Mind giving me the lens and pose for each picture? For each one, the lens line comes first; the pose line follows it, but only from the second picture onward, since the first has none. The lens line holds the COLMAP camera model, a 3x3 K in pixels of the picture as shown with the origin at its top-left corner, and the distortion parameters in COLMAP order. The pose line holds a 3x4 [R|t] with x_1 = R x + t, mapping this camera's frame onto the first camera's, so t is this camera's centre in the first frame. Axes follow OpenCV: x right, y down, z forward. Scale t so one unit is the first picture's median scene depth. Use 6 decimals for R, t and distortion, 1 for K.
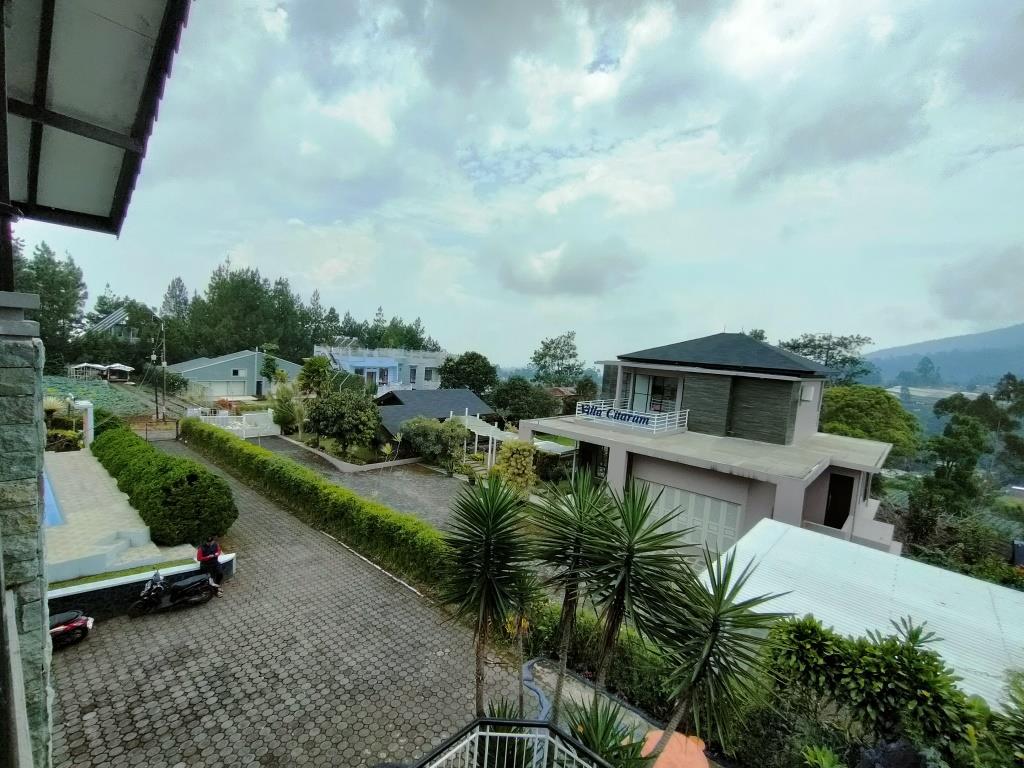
lens RADIAL K [[470.5, 0, 513.6], [0, 470.5, 388.5], [0, 0, 1]] dist [0.000201, 0.001522]
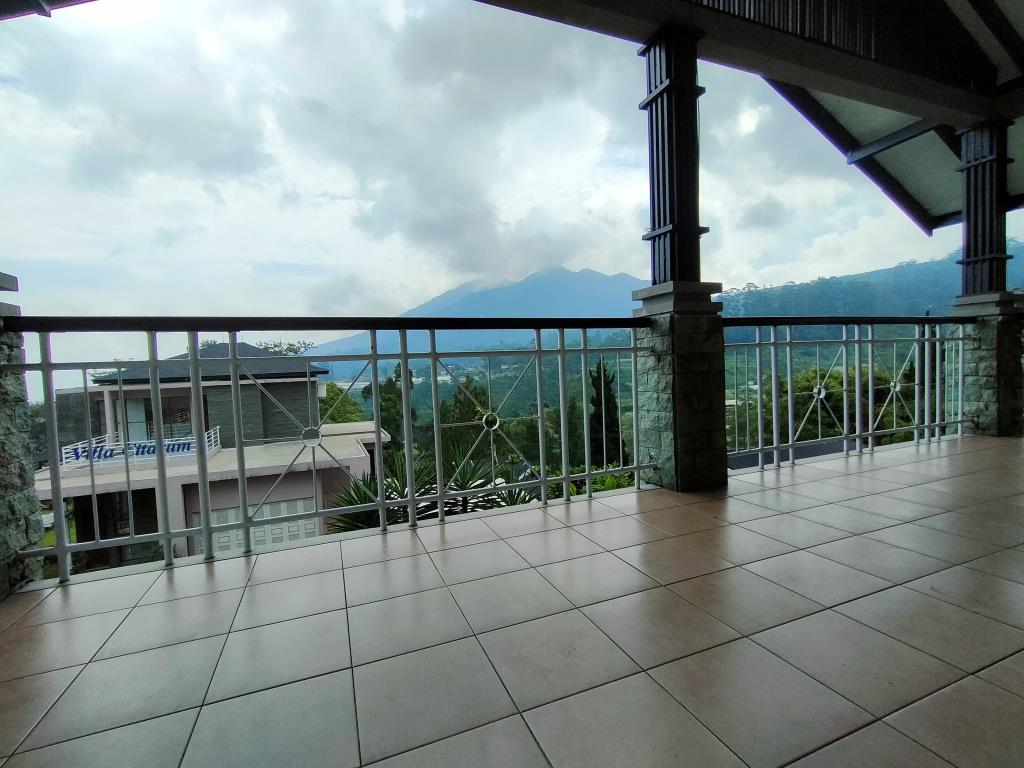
lens RADIAL K [[471.8, 0, 512.9], [0, 471.8, 389.7], [0, 0, 1]] dist [-0.002067, 0.003690]
pose [[0.442706, -0.135034, 0.886441, -0.105725], [0.153494, 0.985416, 0.073453, -0.003066], [-0.883431, 0.103545, 0.456976, 0.031577]]
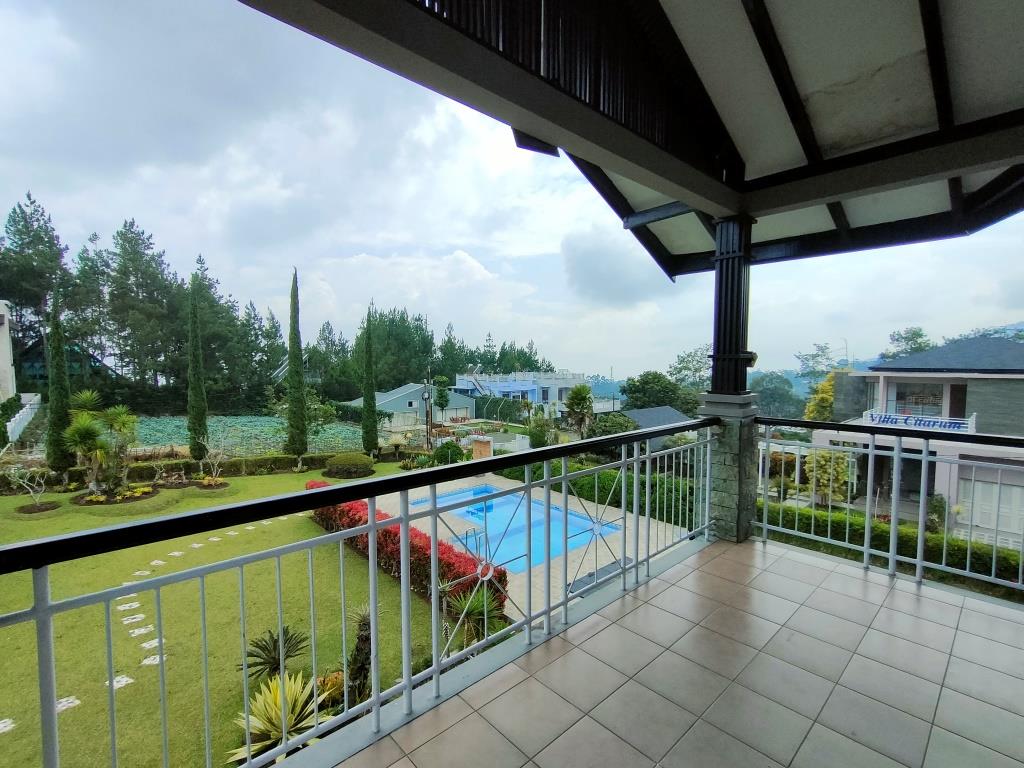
lens RADIAL K [[471.8, 0, 512.9], [0, 471.8, 389.7], [0, 0, 1]] dist [-0.002067, 0.003690]
pose [[0.992170, -0.064581, -0.106902, -0.310726], [0.061294, 0.997549, -0.033754, -0.020635], [0.108820, 0.026937, 0.993696, -0.099847]]
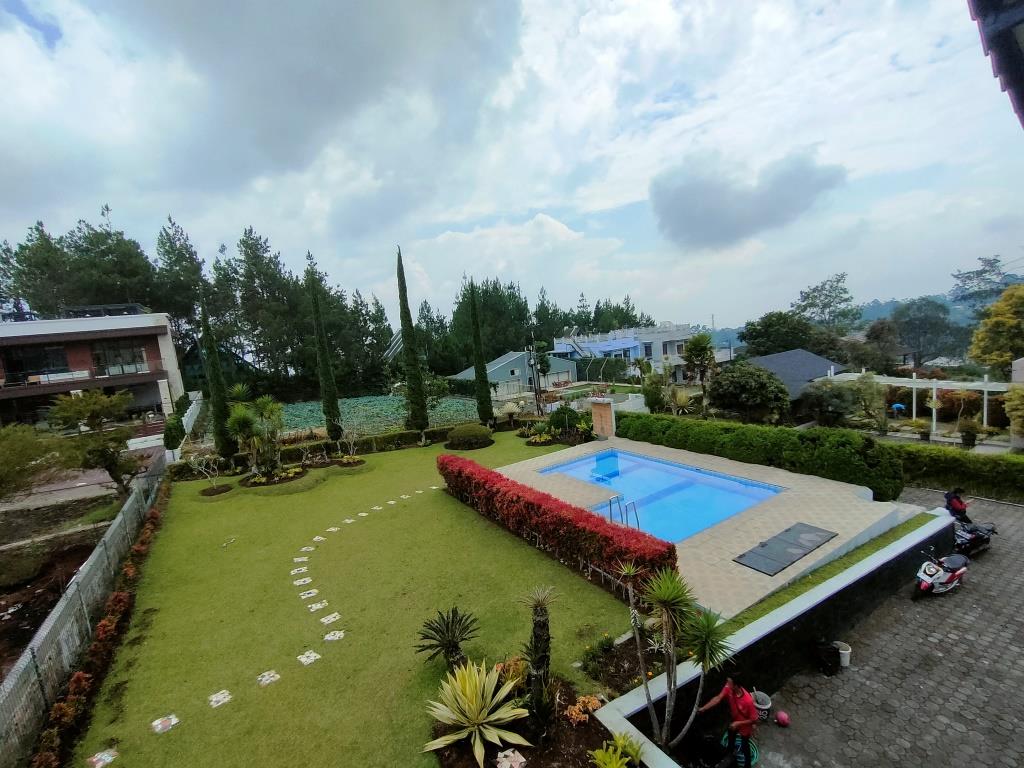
lens RADIAL K [[470.5, 0, 513.6], [0, 470.5, 388.5], [0, 0, 1]] dist [0.000201, 0.001522]
pose [[0.942250, -0.134936, -0.306525, -0.338864], [0.147572, 0.988882, 0.018314, -0.021508], [0.300646, -0.062491, 0.951686, -0.080005]]
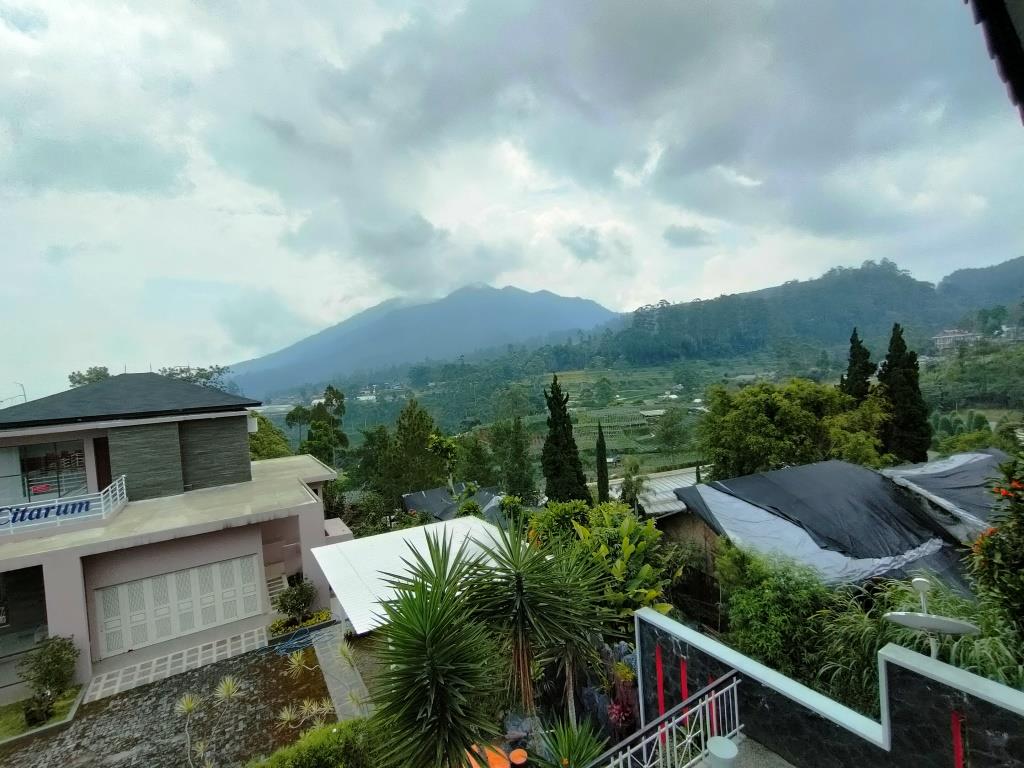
lens RADIAL K [[470.5, 0, 513.6], [0, 470.5, 388.5], [0, 0, 1]] dist [0.000201, 0.001522]
pose [[0.293175, -0.115055, 0.949111, -0.089460], [0.176428, 0.982194, 0.064567, -0.018108], [-0.939639, 0.148520, 0.308253, 0.080558]]
